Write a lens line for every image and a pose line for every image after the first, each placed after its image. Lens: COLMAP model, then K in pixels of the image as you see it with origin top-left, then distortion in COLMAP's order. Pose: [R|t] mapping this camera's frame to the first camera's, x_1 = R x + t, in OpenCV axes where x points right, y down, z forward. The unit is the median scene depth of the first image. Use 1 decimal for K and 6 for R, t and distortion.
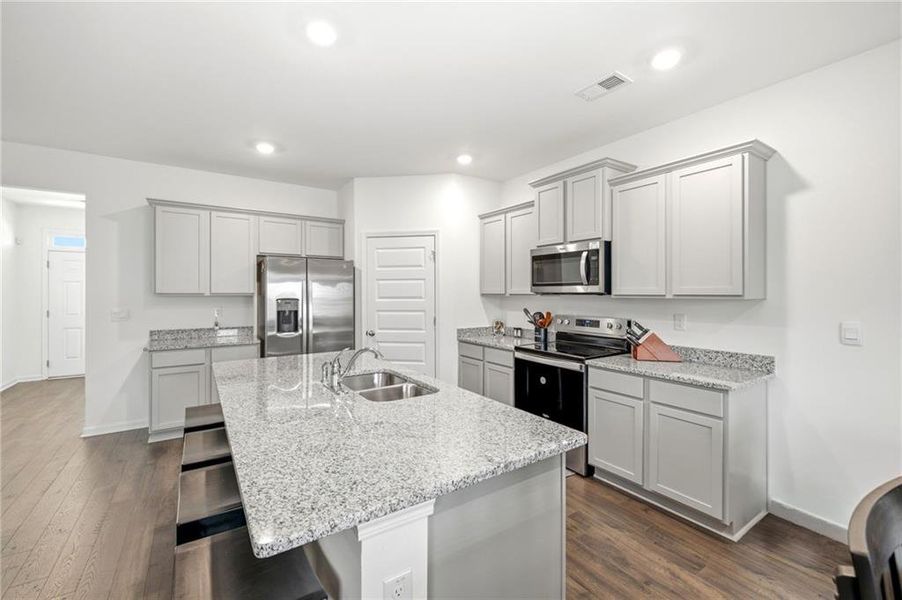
lens RADIAL K [[376.8, 0, 450.0], [0, 376.8, 296.2], [0, 0, 1]] dist [0.004601, 0.001191]
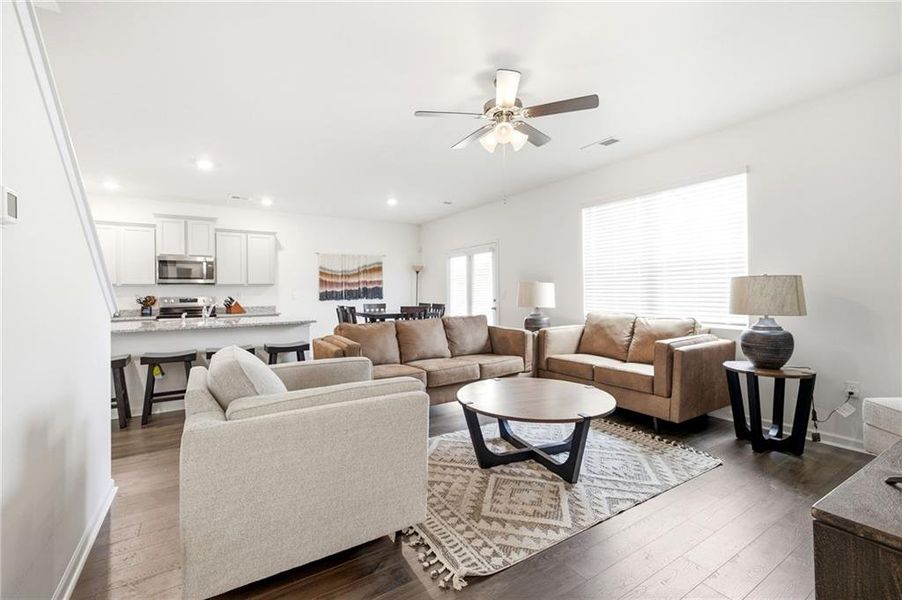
lens RADIAL K [[376.8, 0, 444.9], [0, 376.8, 286.3], [0, 0, 1]] dist [0.004601, 0.001191]
pose [[0.035303, 0.009486, 0.999332, -1.261646], [0.019973, 0.999749, -0.010196, 0.042546], [-0.999177, 0.020320, 0.035105, -0.250122]]
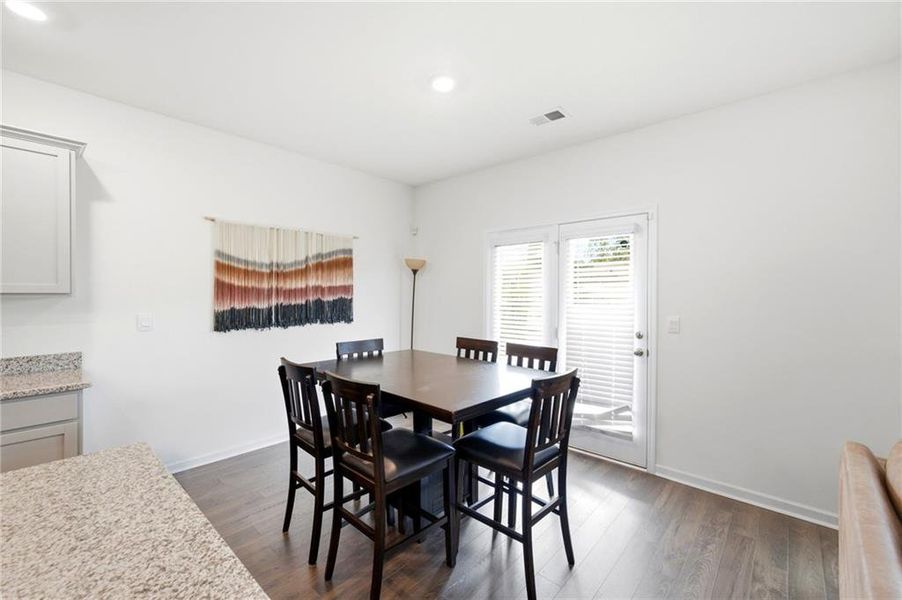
lens RADIAL K [[376.8, 0, 446.8], [0, 376.8, 293.4], [0, 0, 1]] dist [0.004601, 0.001191]
pose [[-0.236201, -0.006019, 0.971686, -0.259485], [0.002931, 0.999972, 0.006906, -0.003755], [-0.971700, 0.004479, -0.236176, 0.168212]]
